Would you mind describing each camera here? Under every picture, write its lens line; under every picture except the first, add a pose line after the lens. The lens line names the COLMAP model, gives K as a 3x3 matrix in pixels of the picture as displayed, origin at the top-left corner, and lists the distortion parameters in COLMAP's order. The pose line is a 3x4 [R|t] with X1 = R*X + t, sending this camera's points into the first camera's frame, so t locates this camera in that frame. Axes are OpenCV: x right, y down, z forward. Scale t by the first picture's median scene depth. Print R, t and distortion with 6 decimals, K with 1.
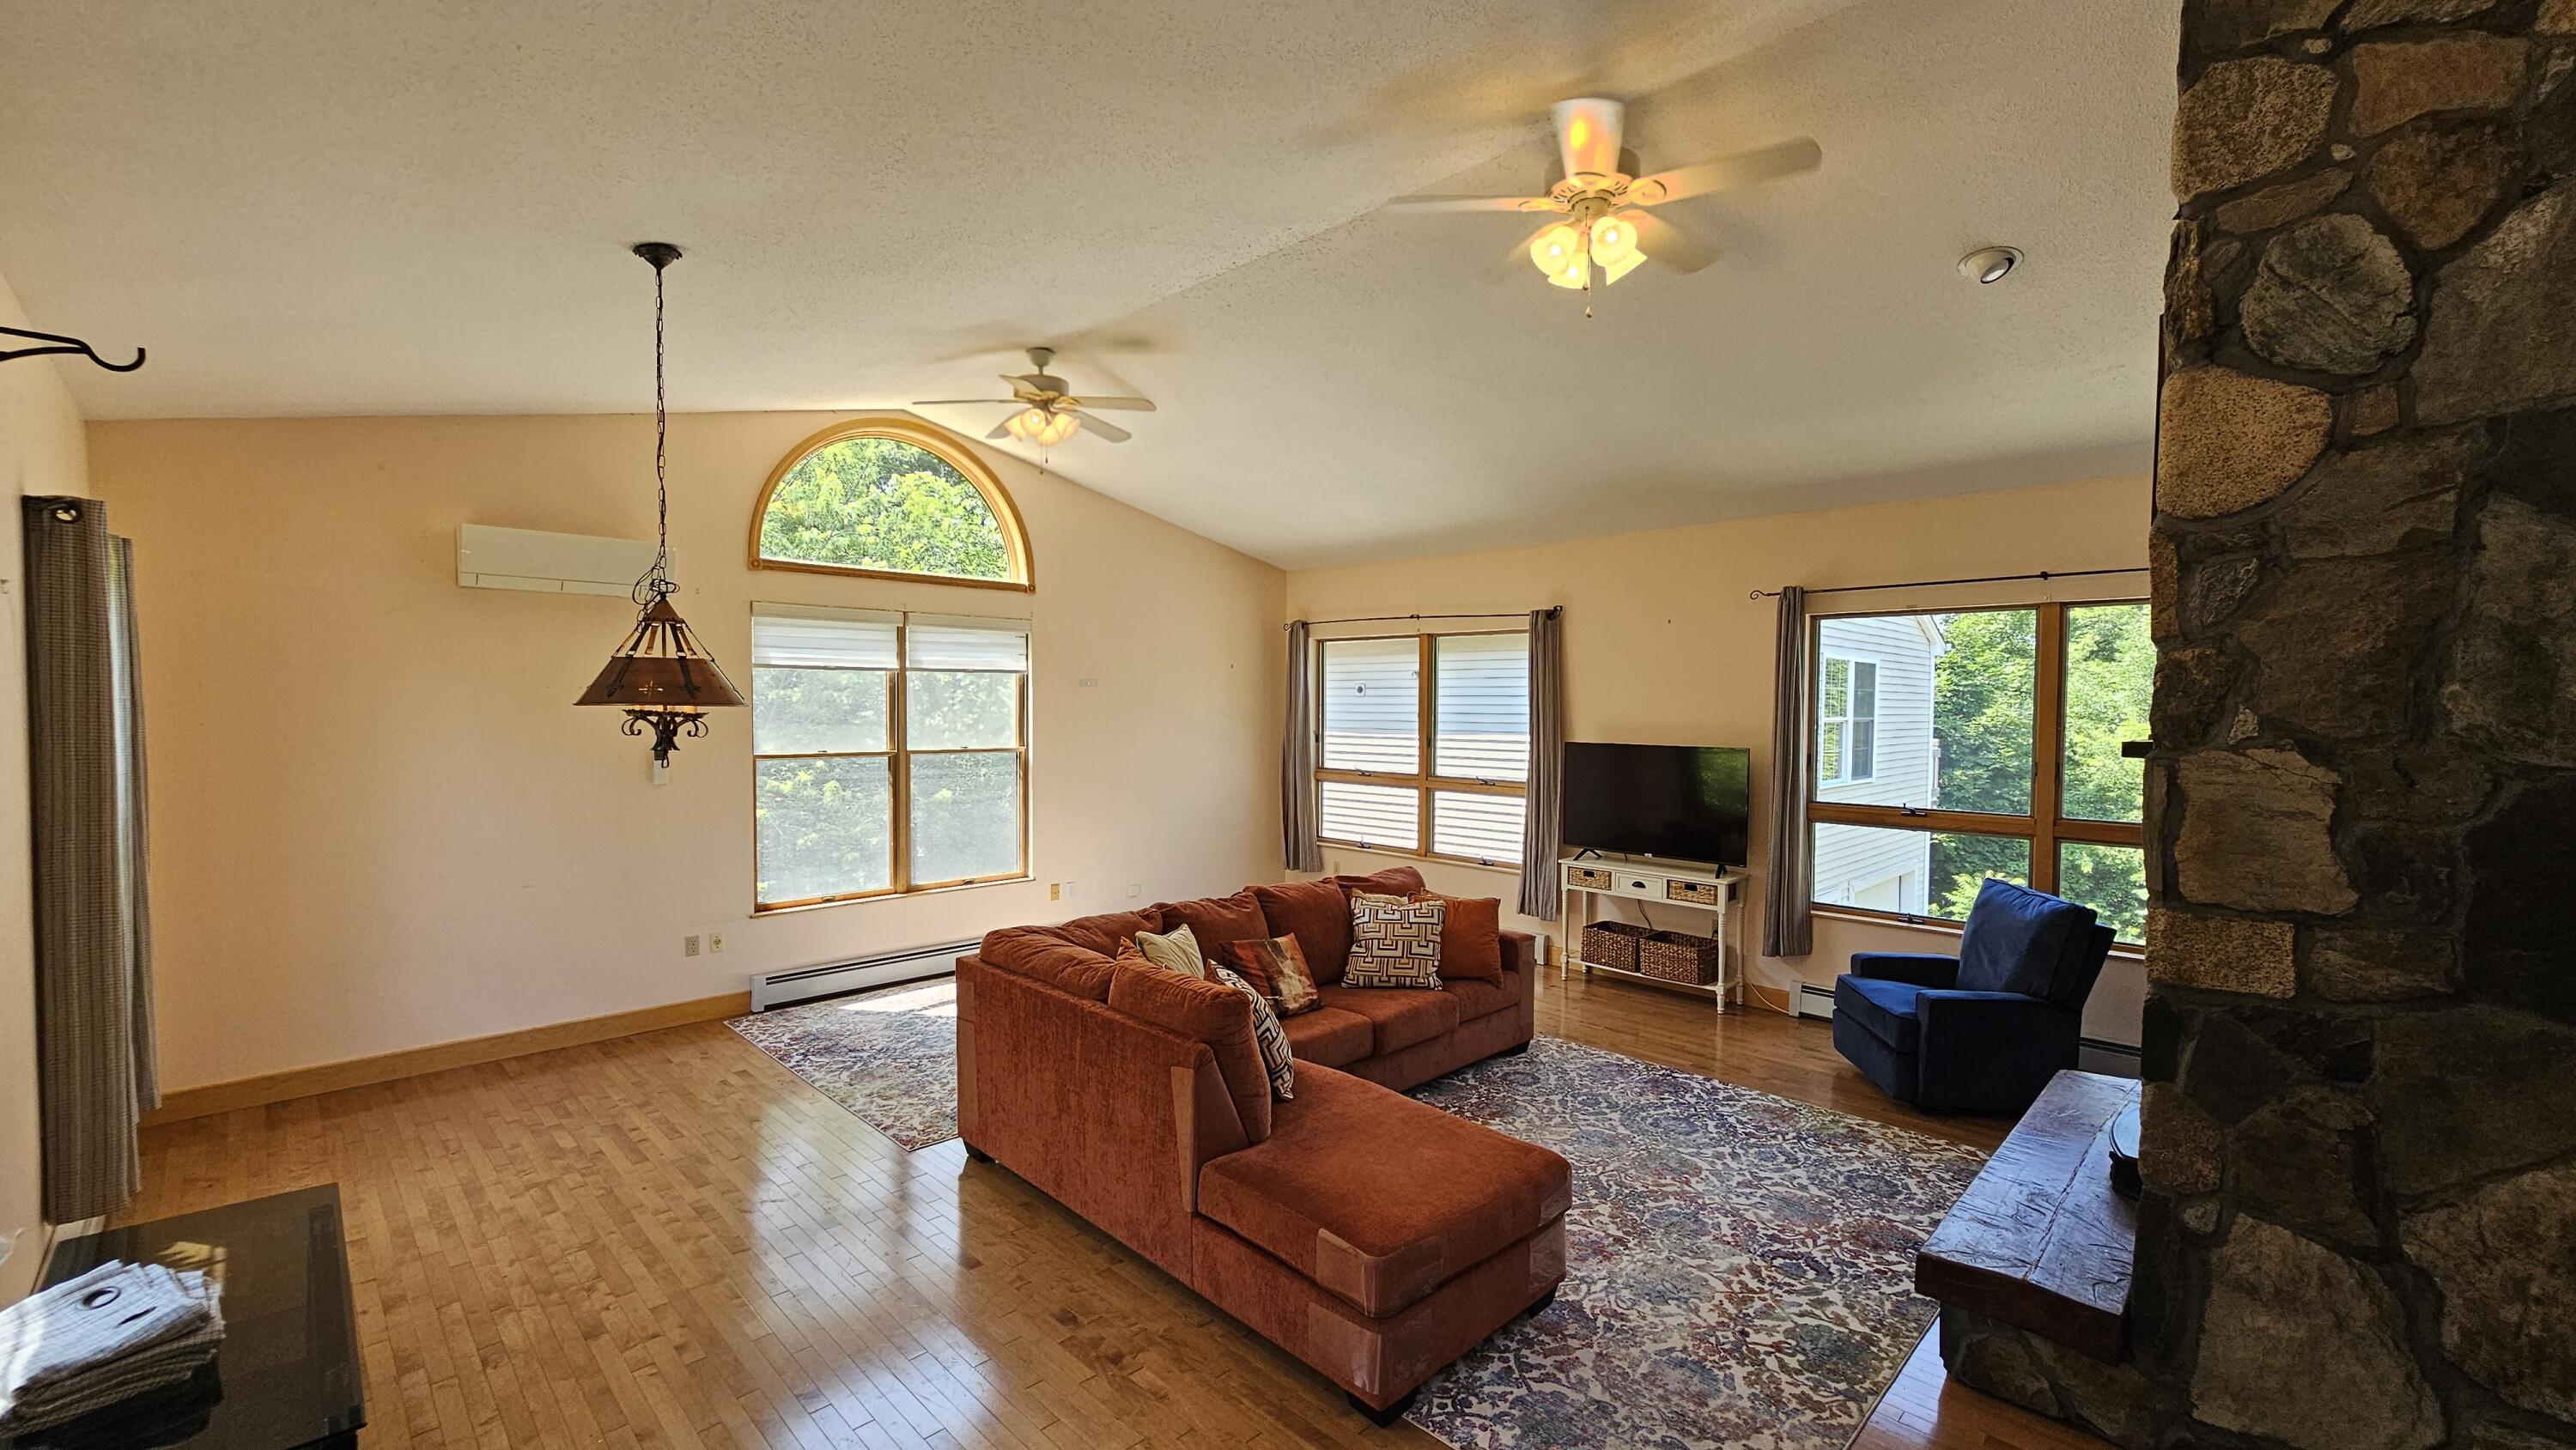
lens RADIAL K [[1056.5, 0, 1287.7], [0, 1056.5, 735.2], [0, 0, 1]] dist [-0.006907, 0.003707]
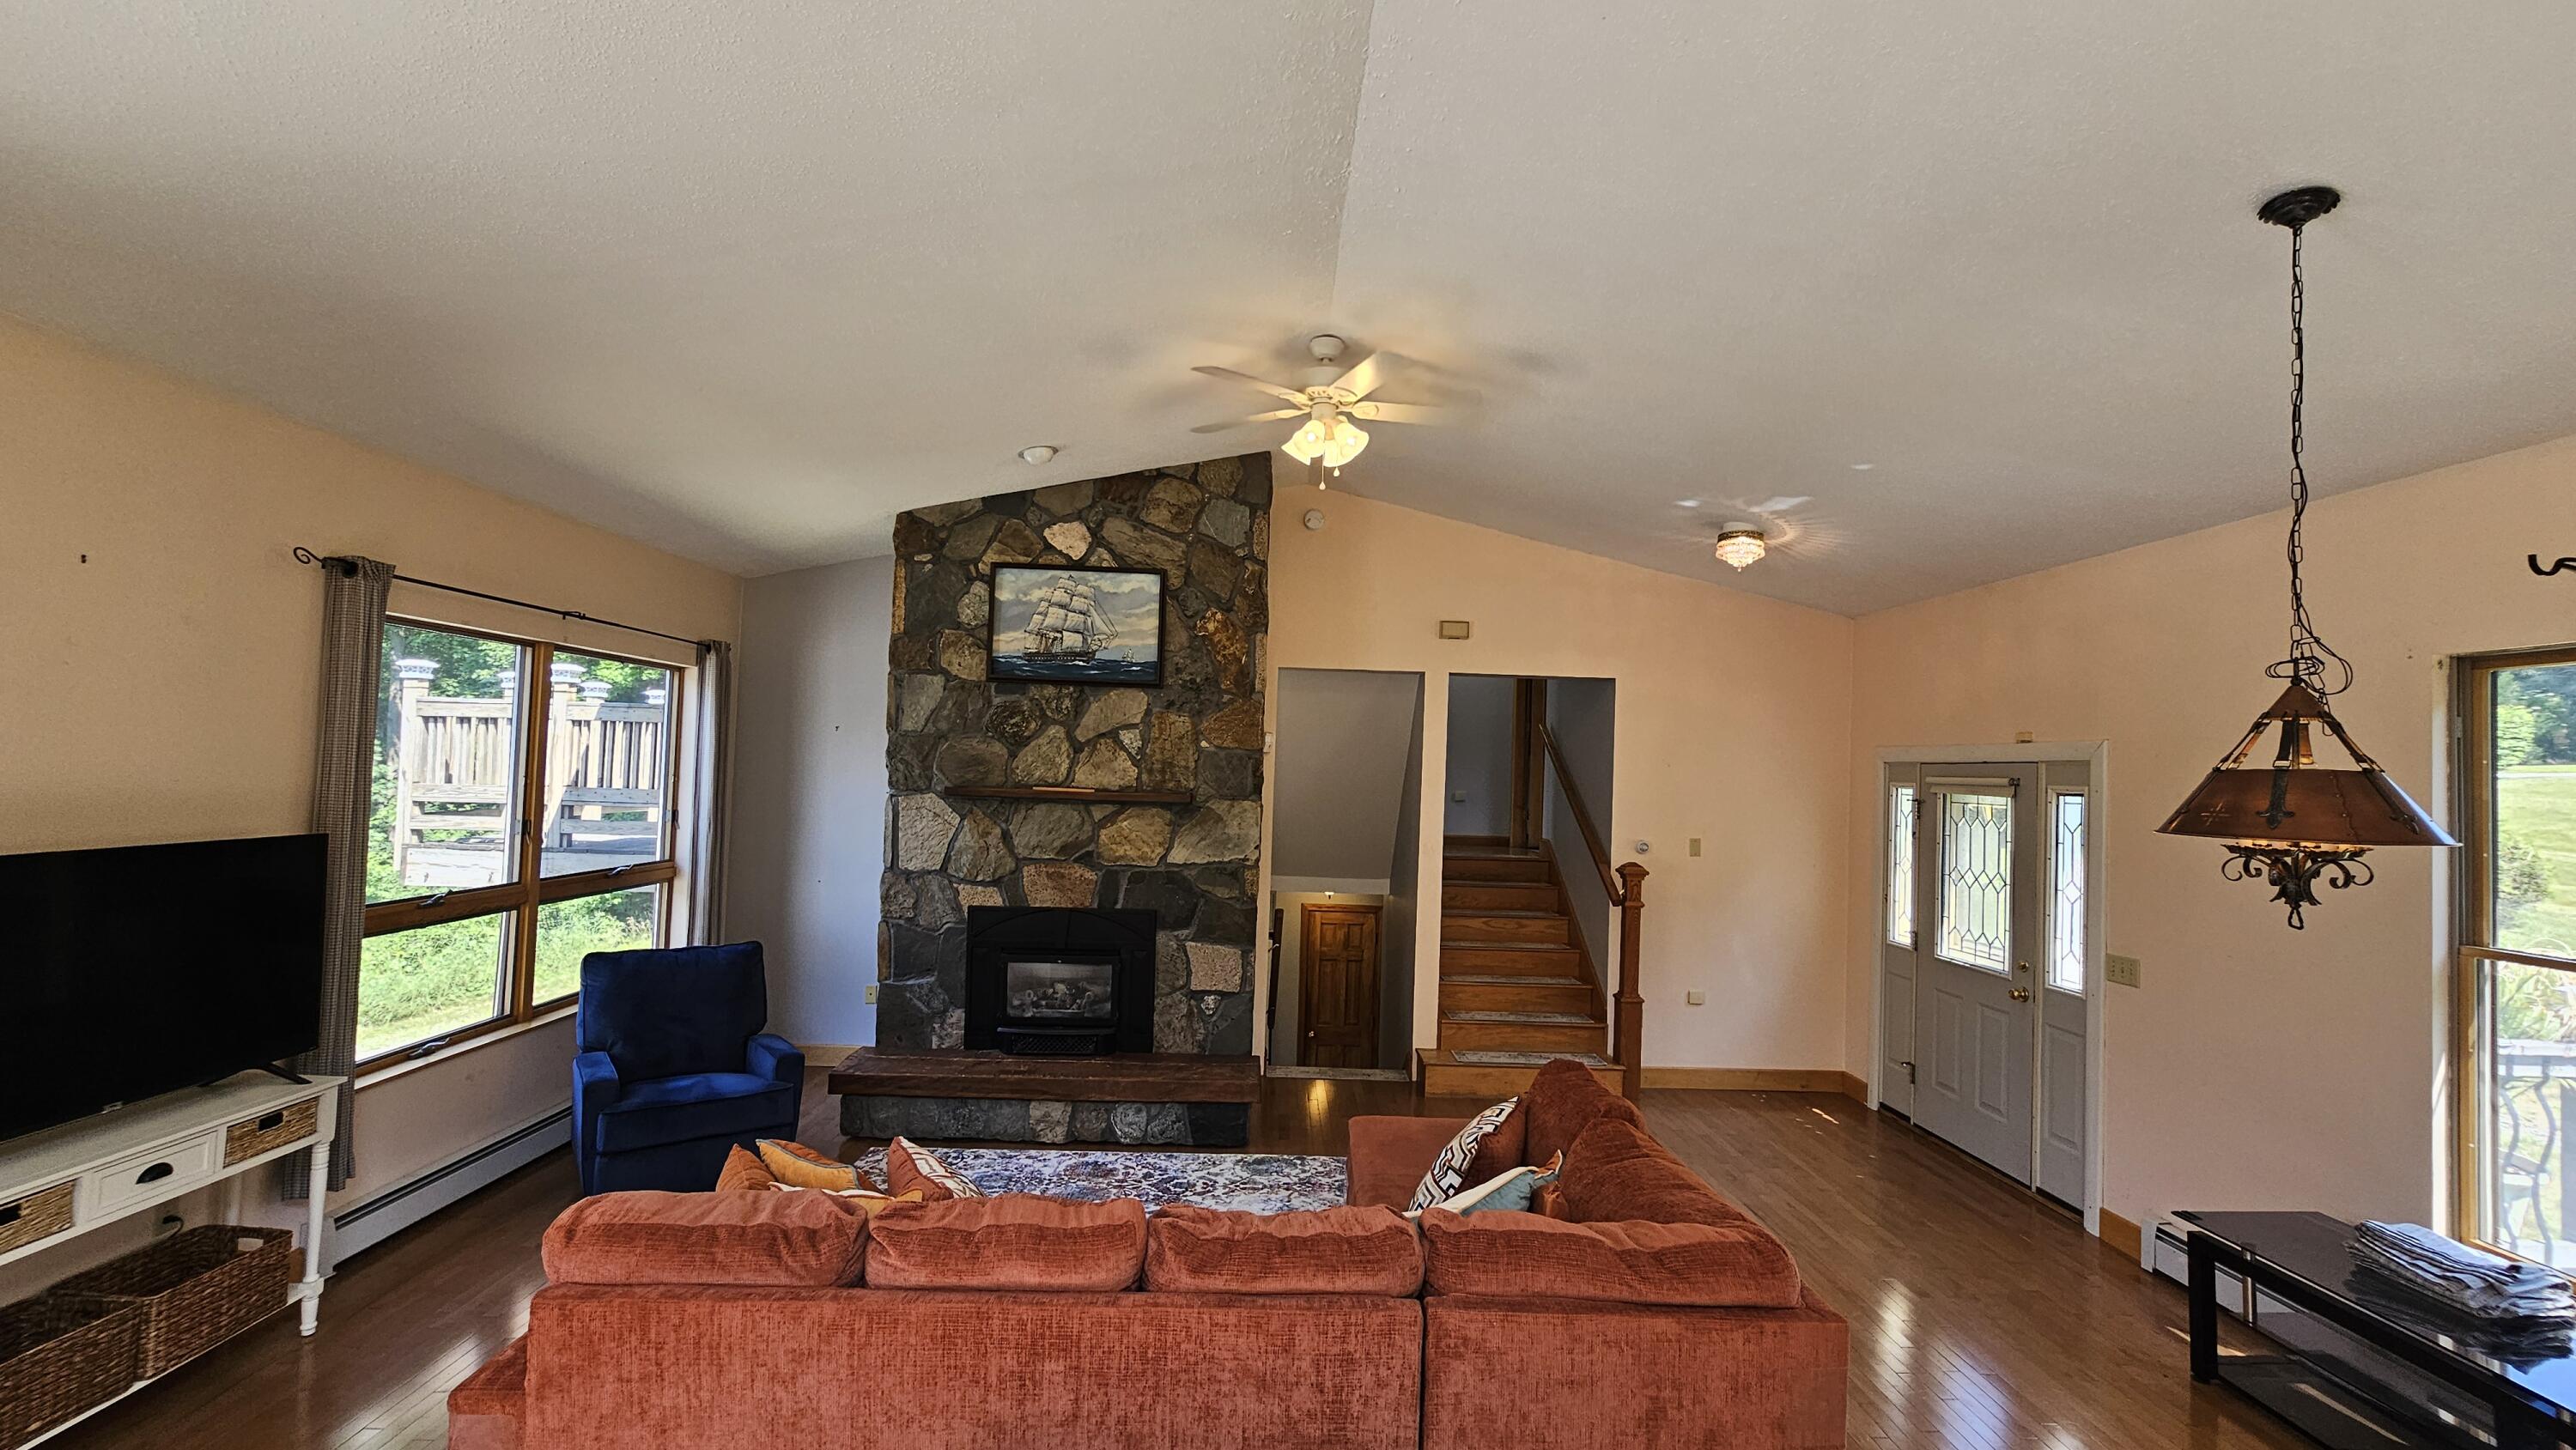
lens RADIAL K [[1056.5, 0, 1287.7], [0, 1056.5, 735.2], [0, 0, 1]] dist [-0.006907, 0.003707]
pose [[-0.725680, -0.006467, 0.688002, -0.587042], [-0.014559, 0.999876, -0.005958, -0.080685], [-0.687878, -0.014341, -0.725685, 1.971145]]
